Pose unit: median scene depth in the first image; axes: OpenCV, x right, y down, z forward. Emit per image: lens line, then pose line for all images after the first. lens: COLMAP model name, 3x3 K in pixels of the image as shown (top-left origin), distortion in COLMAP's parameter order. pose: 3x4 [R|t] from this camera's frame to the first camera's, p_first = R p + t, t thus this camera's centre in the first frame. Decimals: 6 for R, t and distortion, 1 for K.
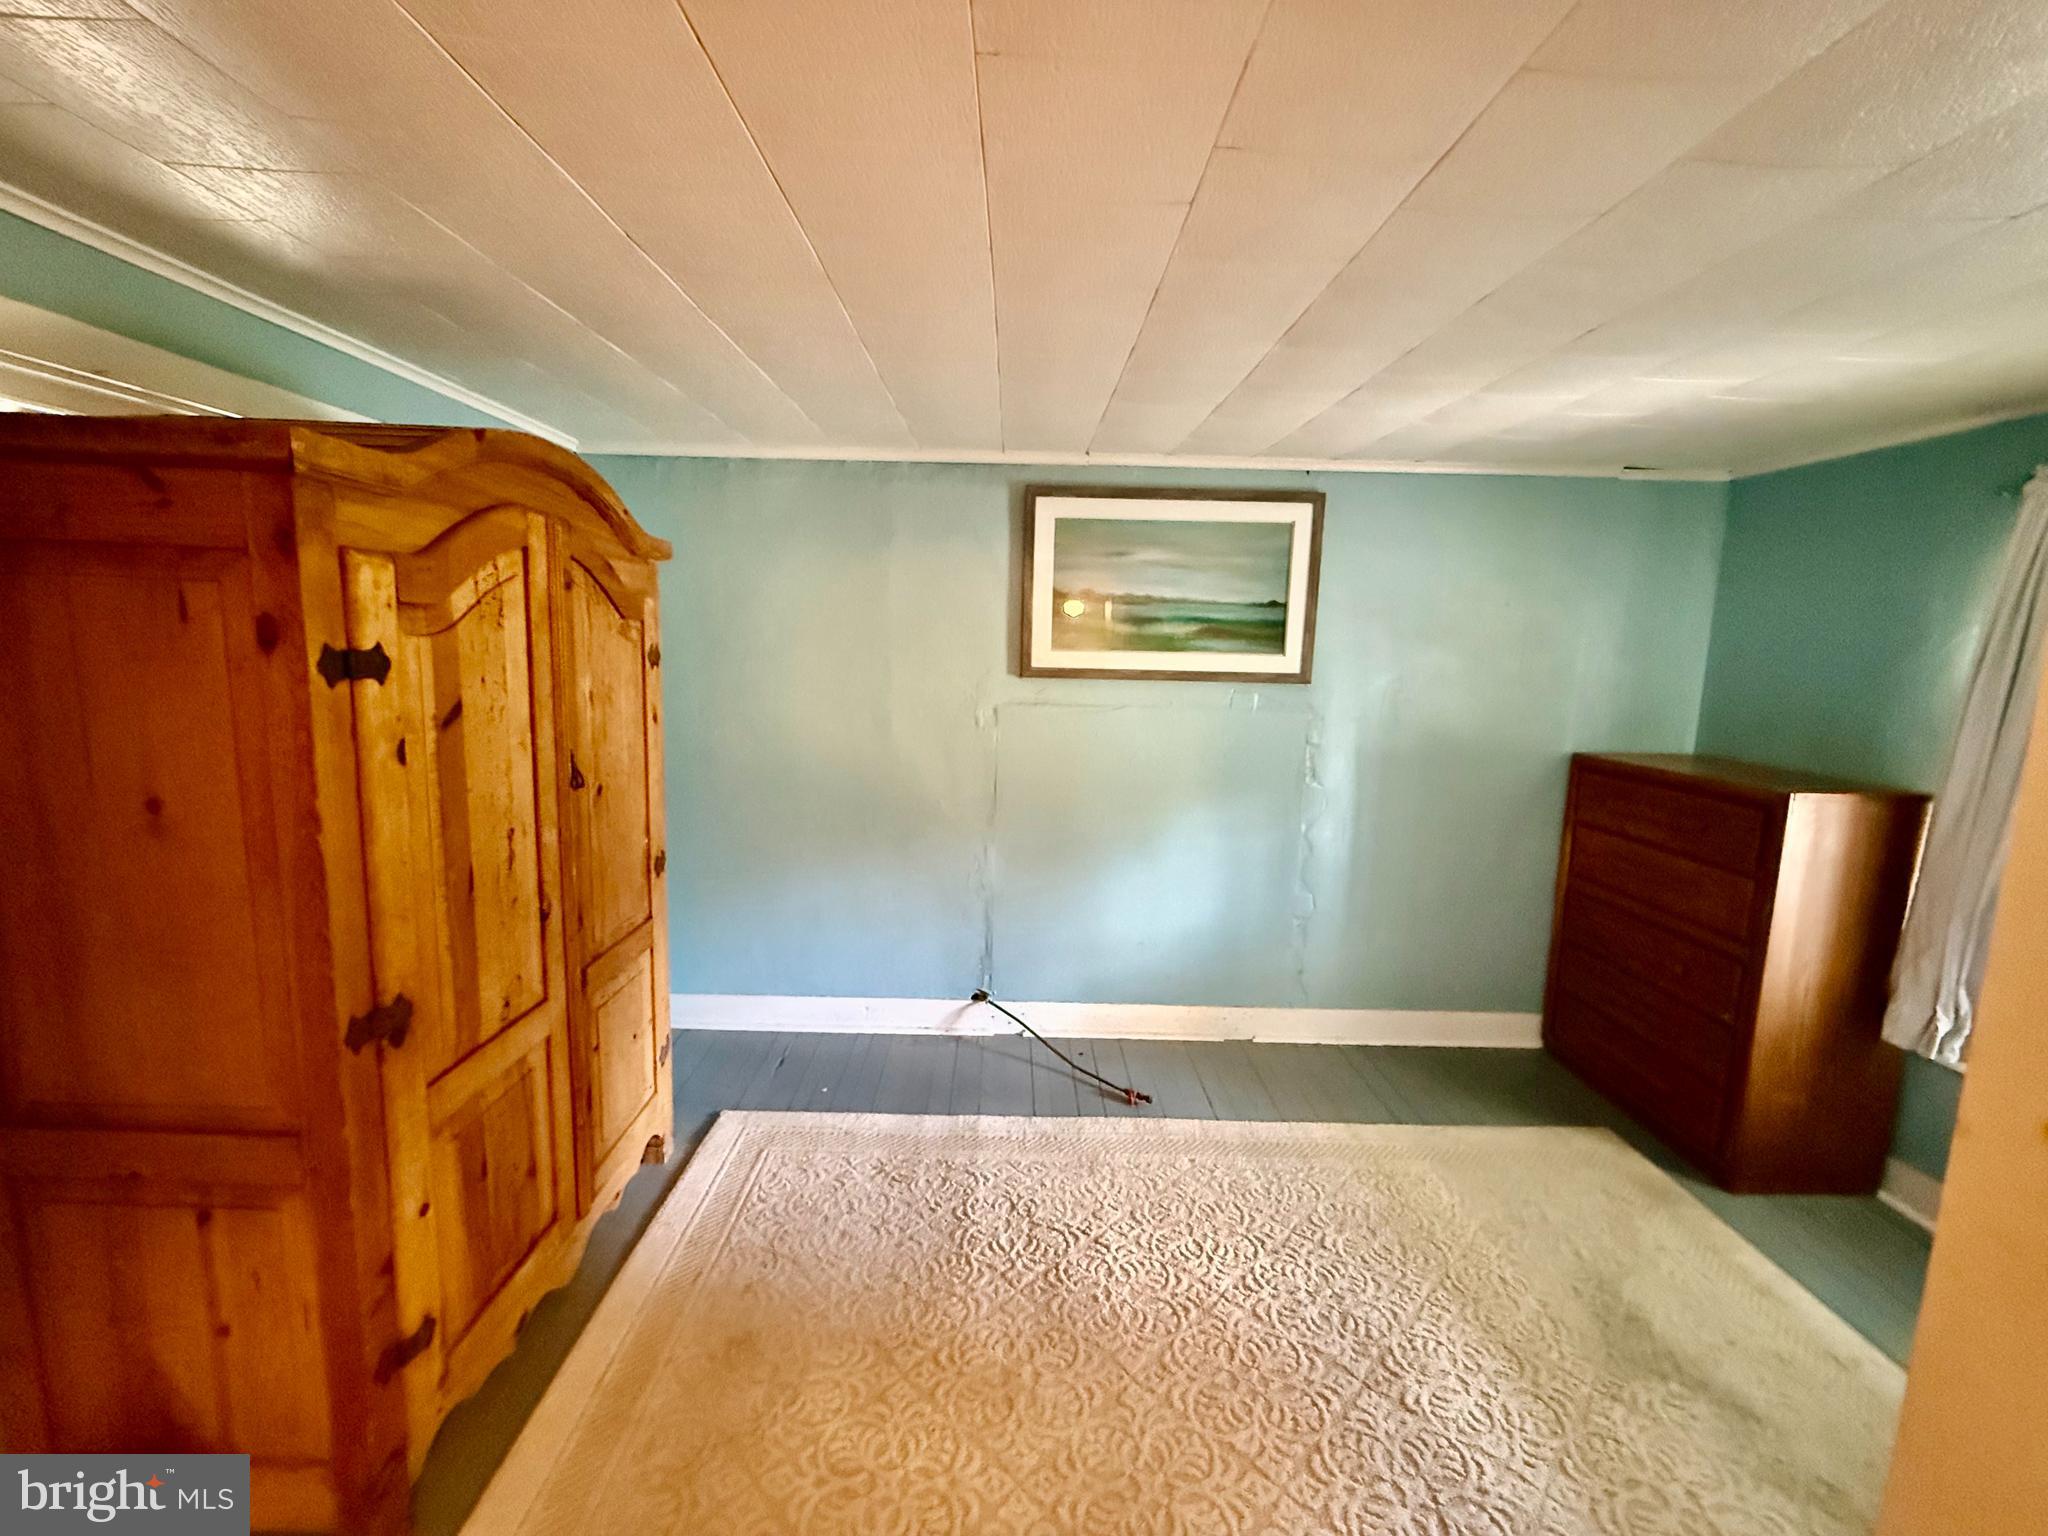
lens RADIAL K [[814.2, 0, 1017.0], [0, 814.2, 765.2], [0, 0, 1]] dist [0.000785, 0.000114]
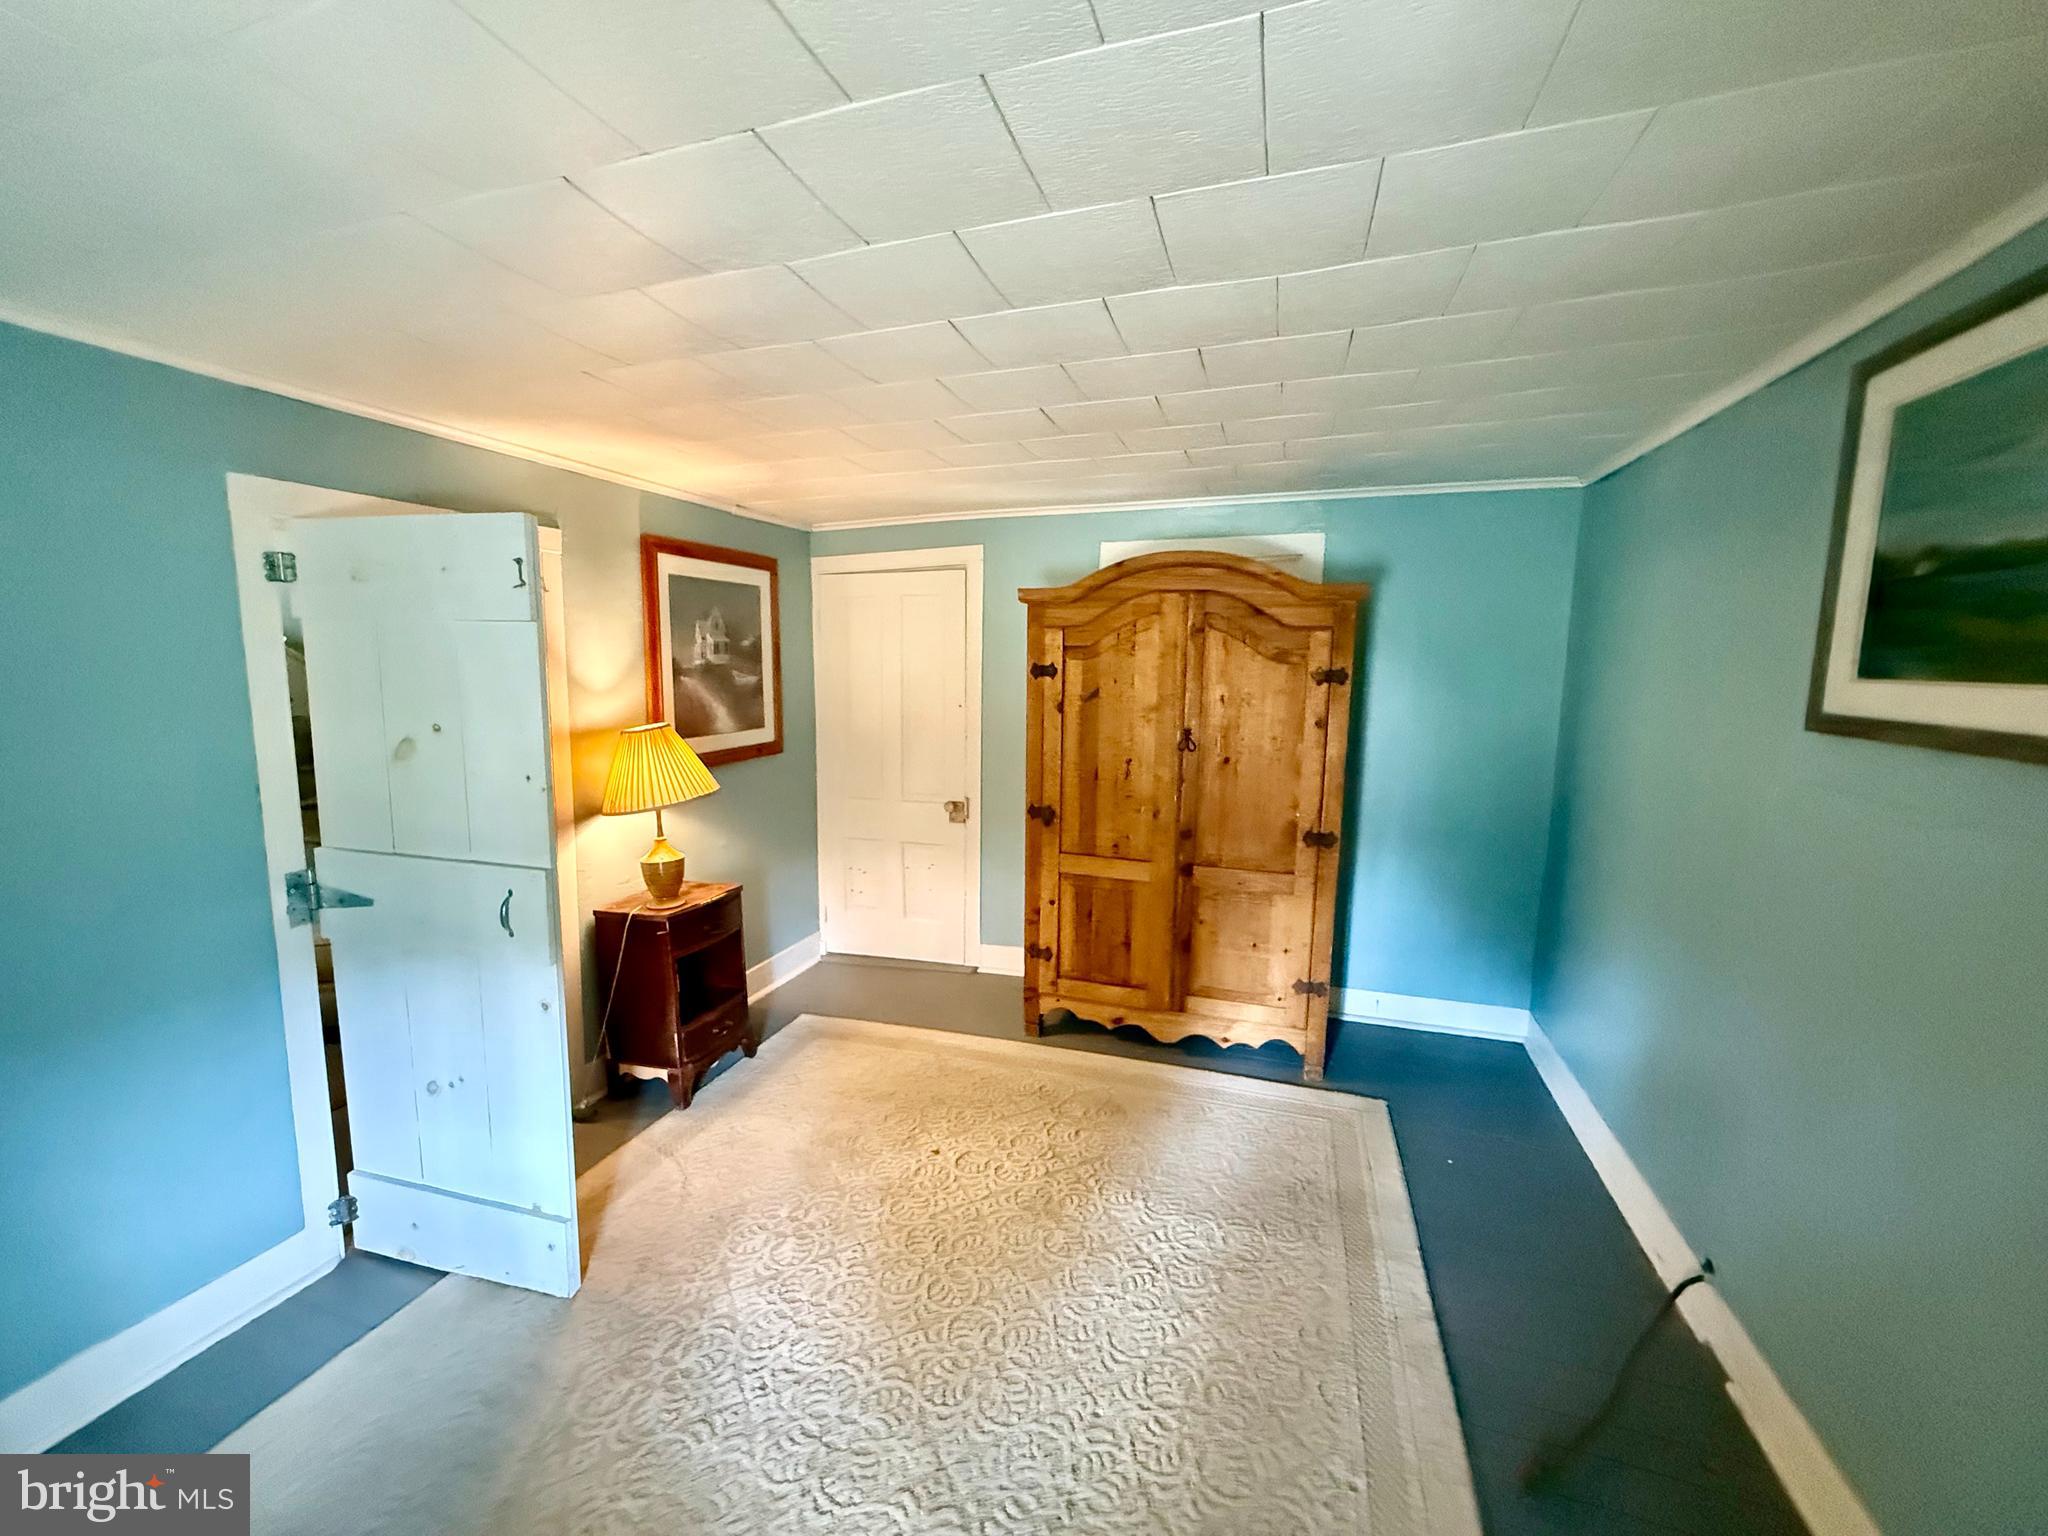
lens RADIAL K [[814.2, 0, 1019.0], [0, 814.2, 761.7], [0, 0, 1]] dist [0.000785, 0.000114]
pose [[-0.306340, 0.100196, -0.946634, 1.289654], [-0.157900, 0.975320, 0.154330, -0.172044], [0.938735, 0.196751, -0.282959, 1.293999]]
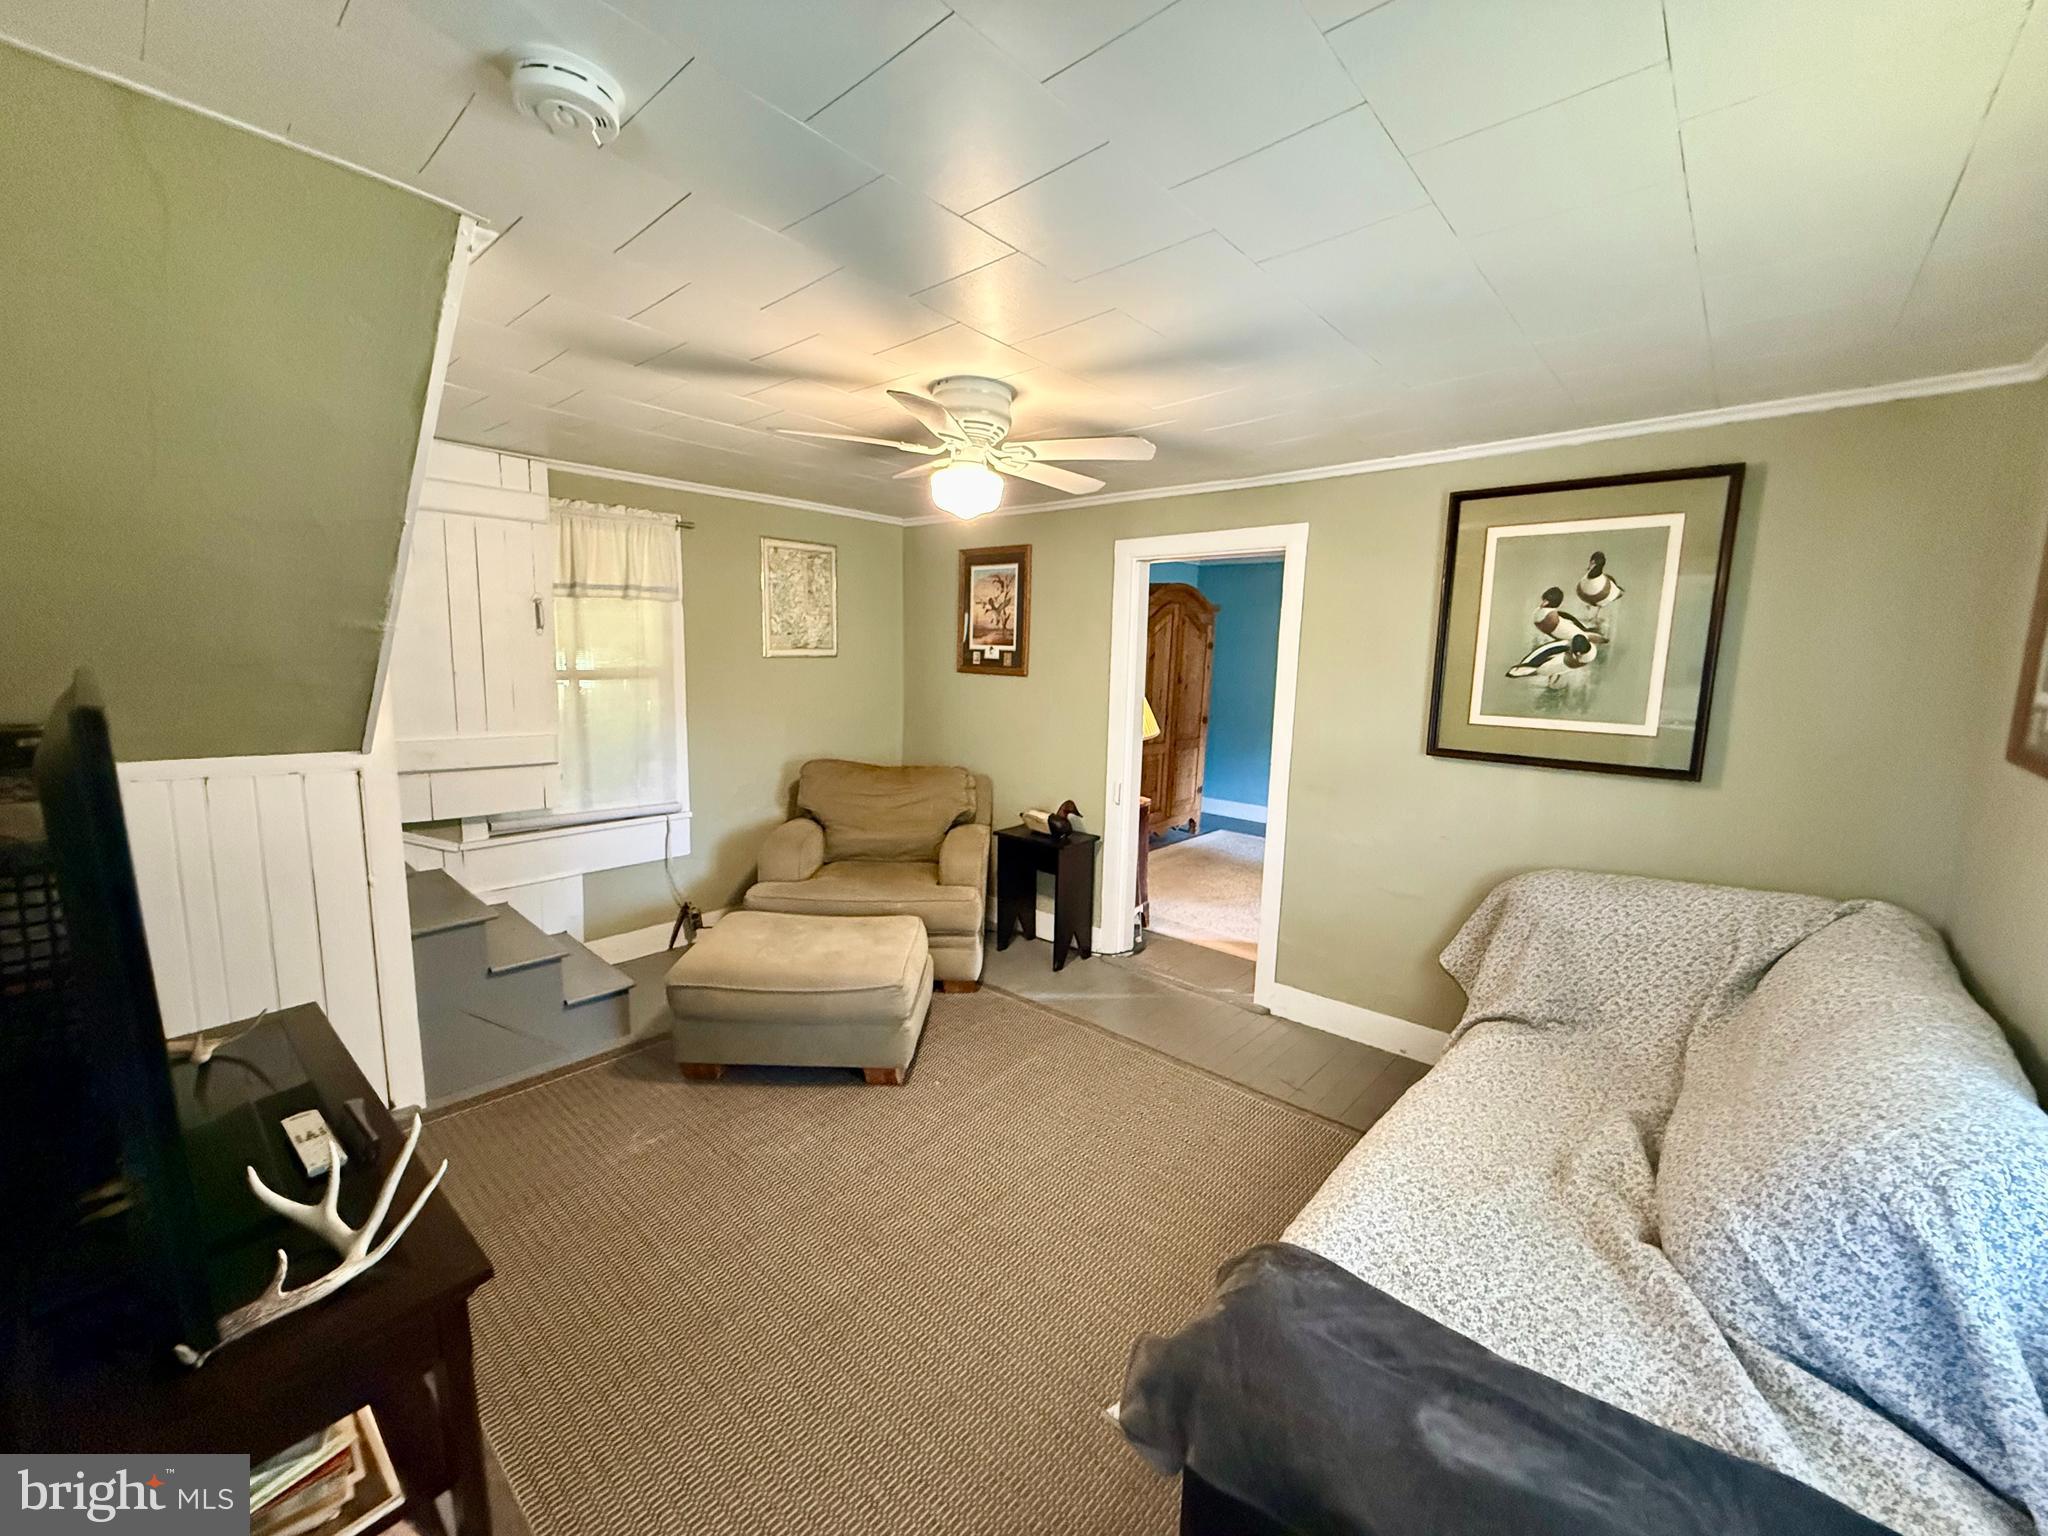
lens RADIAL K [[814.2, 0, 1017.7], [0, 814.2, 763.8], [0, 0, 1]] dist [0.000785, 0.000114]
pose [[0.746813, 0.089359, -0.659003, 1.346136], [-0.102673, 0.994543, 0.018504, 0.409580], [0.657060, 0.053843, 0.751913, -2.174675]]
